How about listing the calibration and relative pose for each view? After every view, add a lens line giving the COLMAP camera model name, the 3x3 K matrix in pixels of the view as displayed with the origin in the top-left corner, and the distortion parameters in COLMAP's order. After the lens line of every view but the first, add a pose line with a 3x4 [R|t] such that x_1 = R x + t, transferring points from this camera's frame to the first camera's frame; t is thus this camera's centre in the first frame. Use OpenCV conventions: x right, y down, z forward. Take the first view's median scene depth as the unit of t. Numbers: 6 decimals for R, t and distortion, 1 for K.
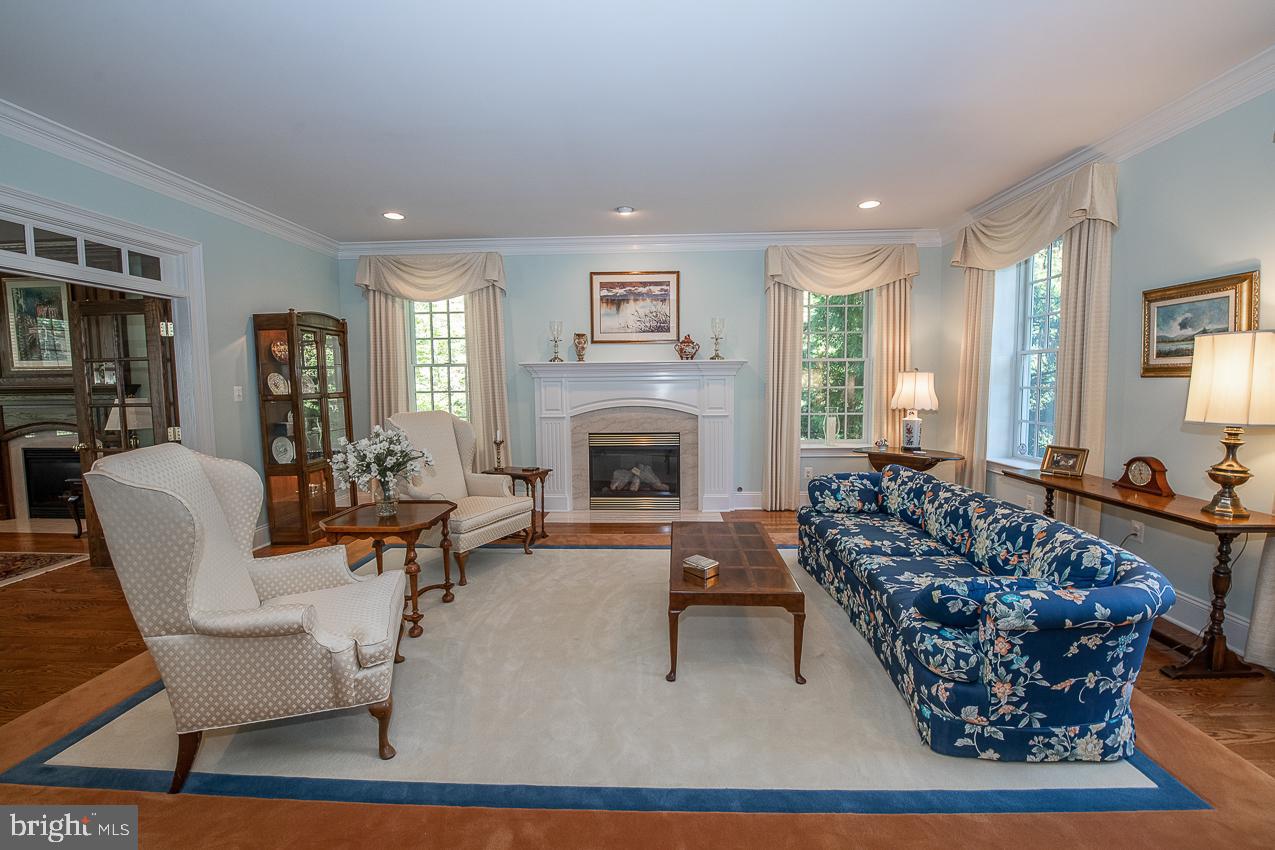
lens RADIAL K [[506.2, 0, 643.5], [0, 506.2, 418.9], [0, 0, 1]] dist [-0.016313, -0.002196]
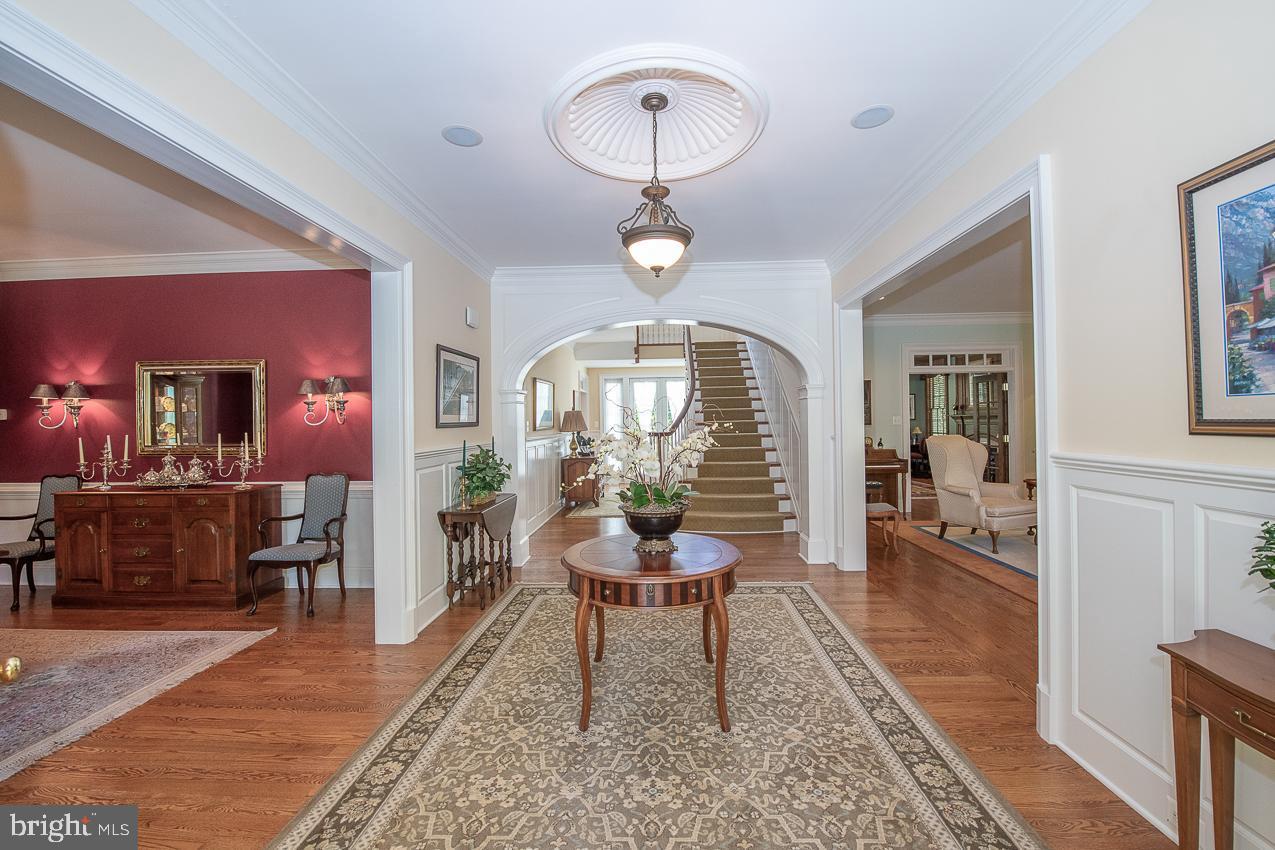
lens RADIAL K [[506.2, 0, 643.5], [0, 506.2, 418.9], [0, 0, 1]] dist [-0.016313, -0.002196]
pose [[-0.001639, 0.004036, -0.999991, 0.836770], [-0.057442, 0.998340, 0.004123, 0.019712], [0.998347, 0.057449, -0.001405, -0.354842]]
